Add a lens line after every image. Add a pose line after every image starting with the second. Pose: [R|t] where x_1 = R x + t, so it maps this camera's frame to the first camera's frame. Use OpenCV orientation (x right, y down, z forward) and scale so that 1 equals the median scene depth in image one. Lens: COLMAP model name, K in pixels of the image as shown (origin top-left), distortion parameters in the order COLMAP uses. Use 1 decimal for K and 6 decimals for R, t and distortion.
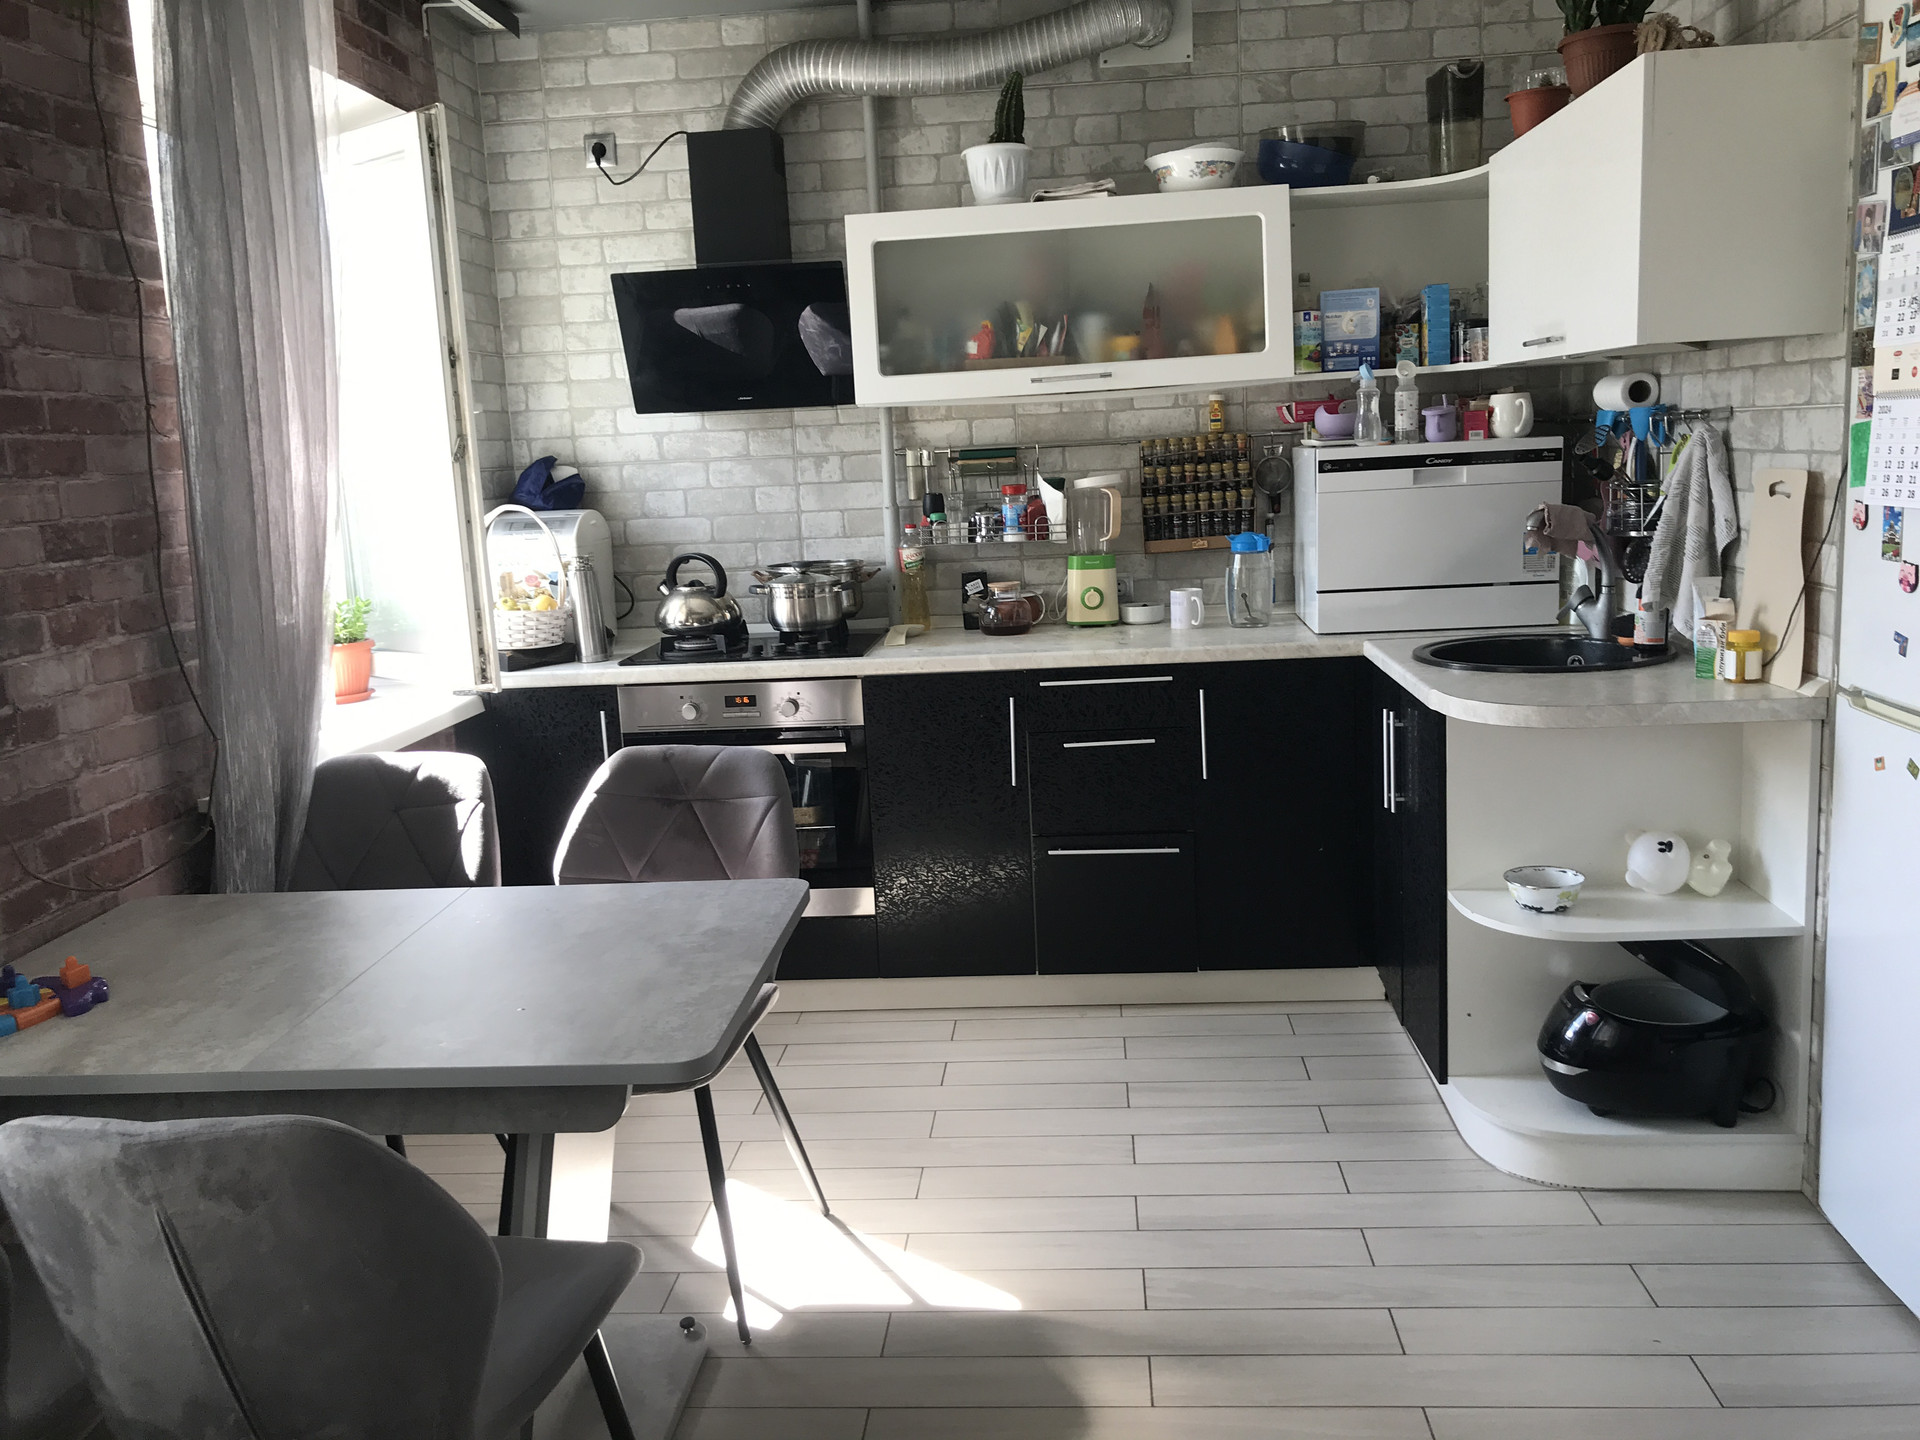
lens RADIAL K [[1603.3, 0, 959.0], [0, 1603.3, 709.4], [0, 0, 1]] dist [-0.037697, 0.019326]
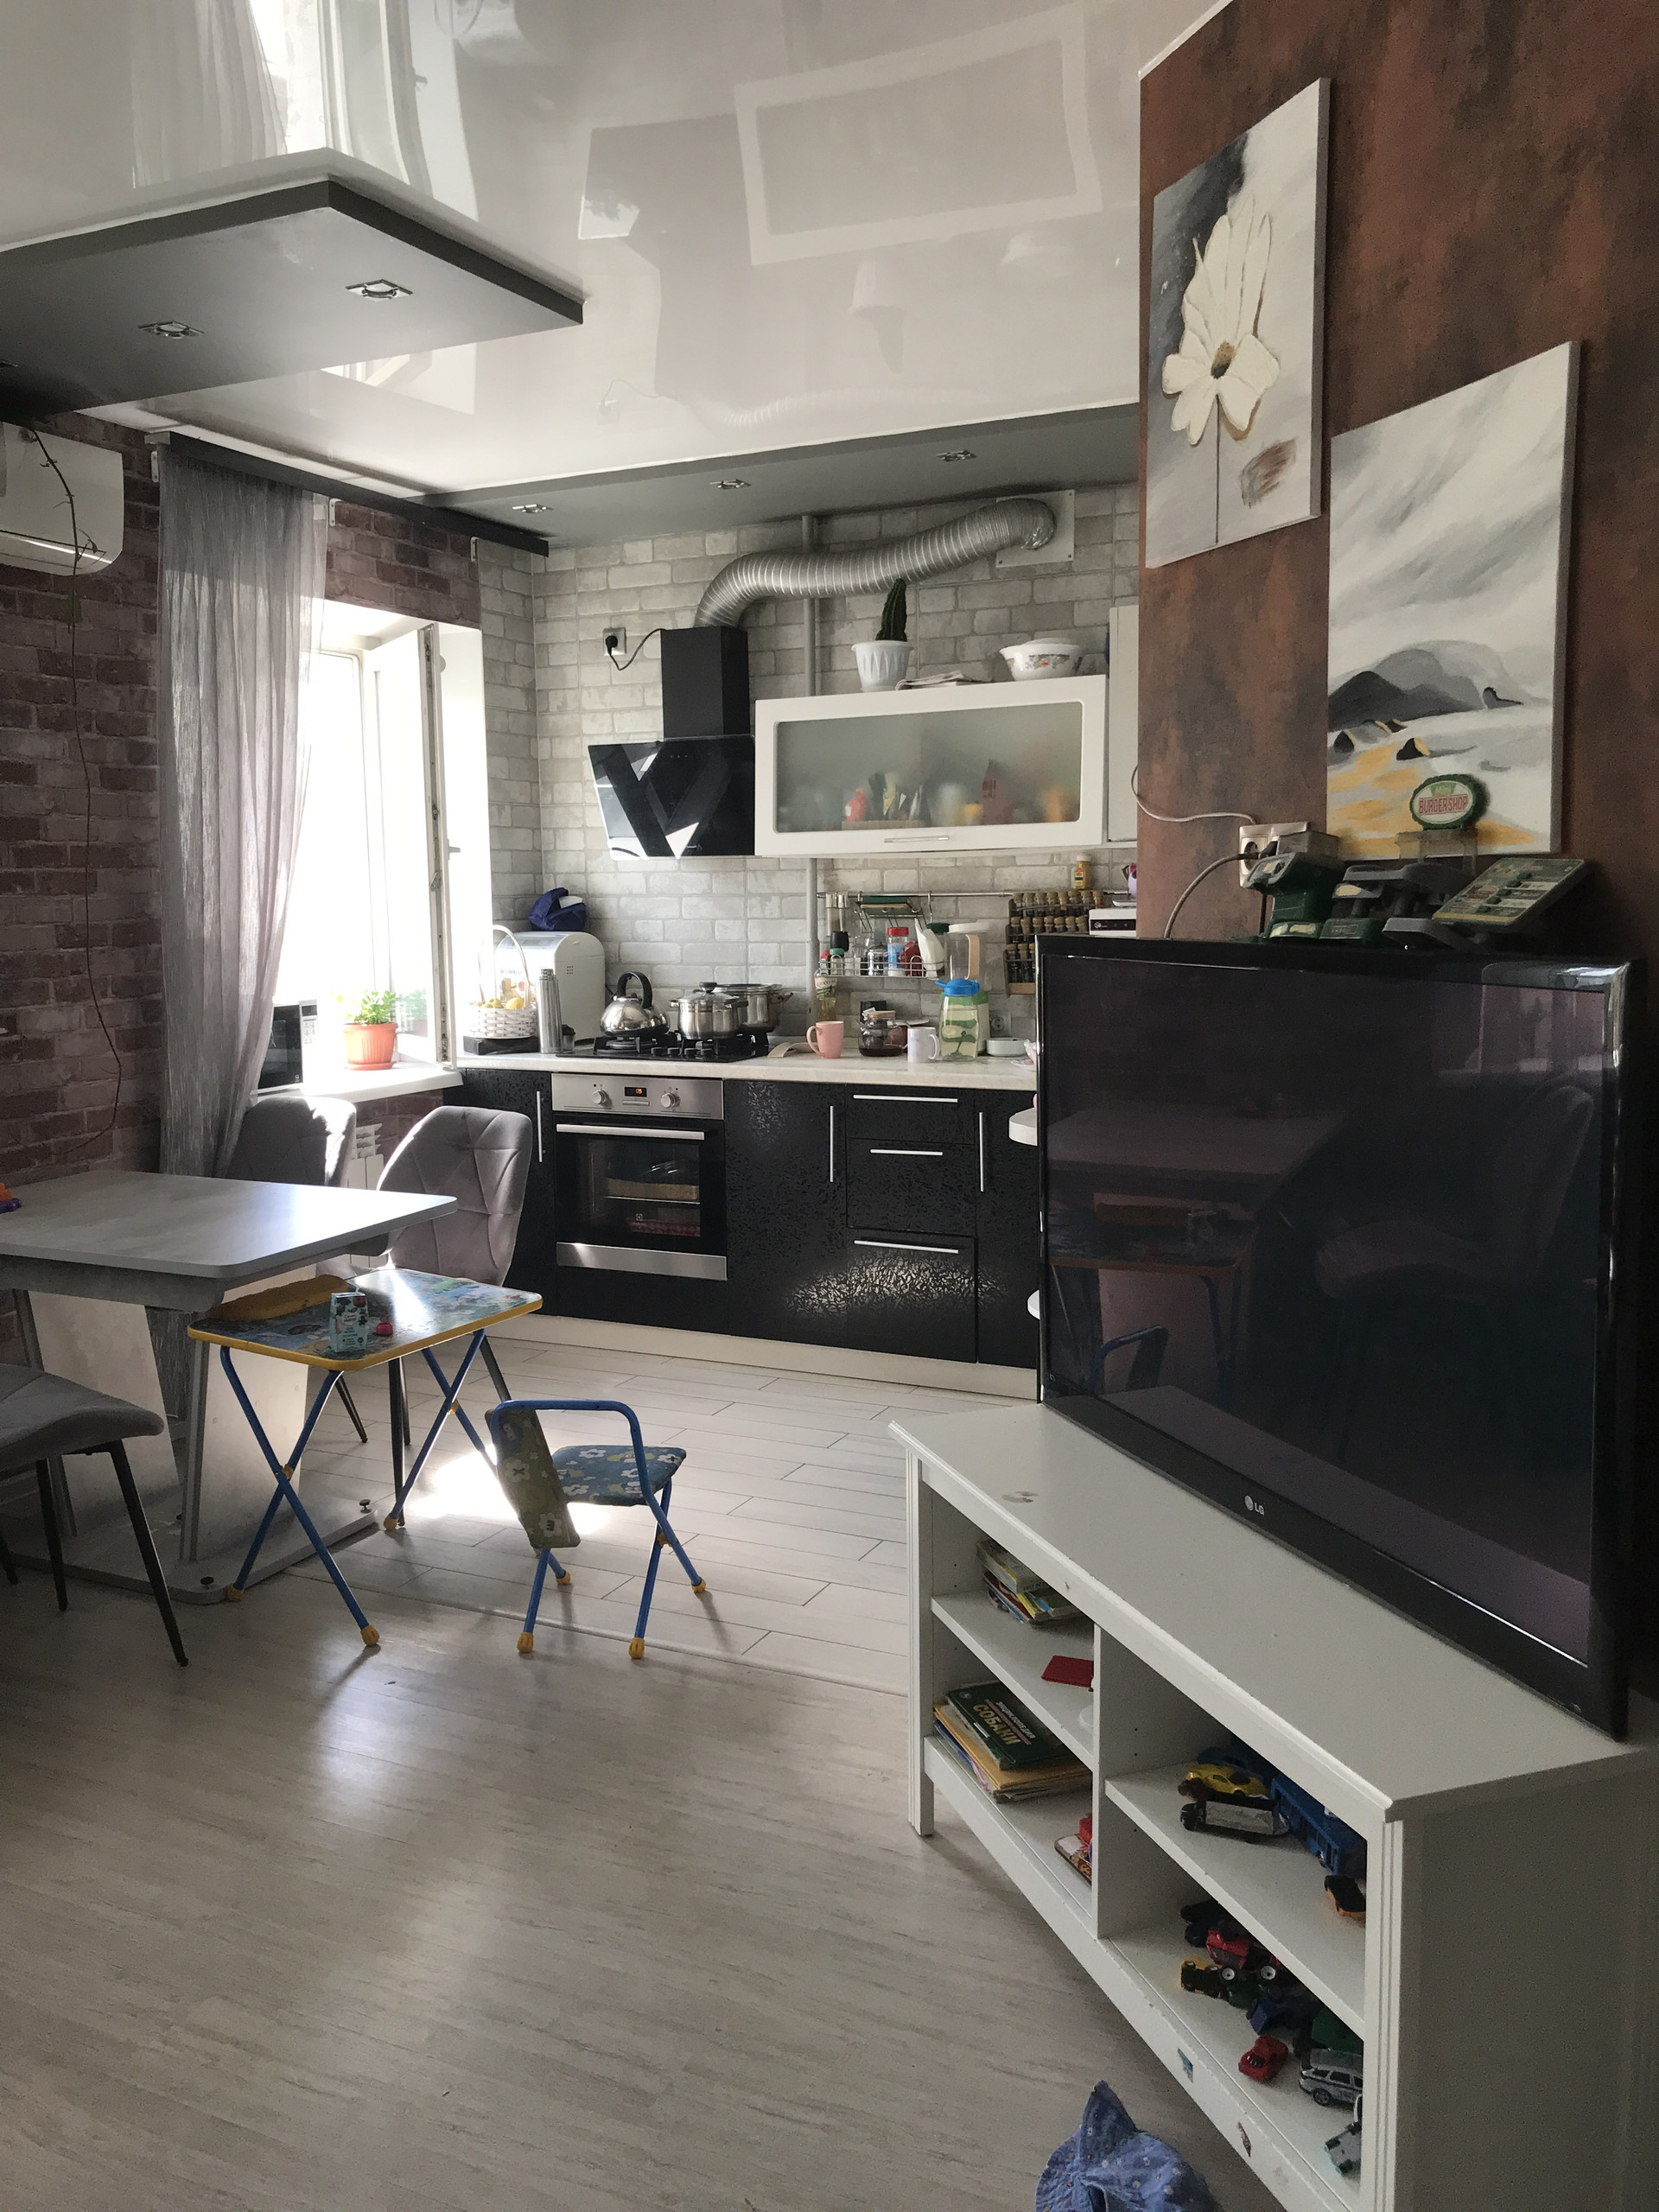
lens RADIAL K [[1847.2, 0, 830.2], [0, 1847.2, 1105.8], [0, 0, 1]] dist [-0.037697, 0.019326]
pose [[0.928683, 0.080185, -0.362103, 0.490212], [-0.092070, 0.995629, -0.015655, 0.013186], [0.359265, 0.047877, 0.932006, -0.256398]]
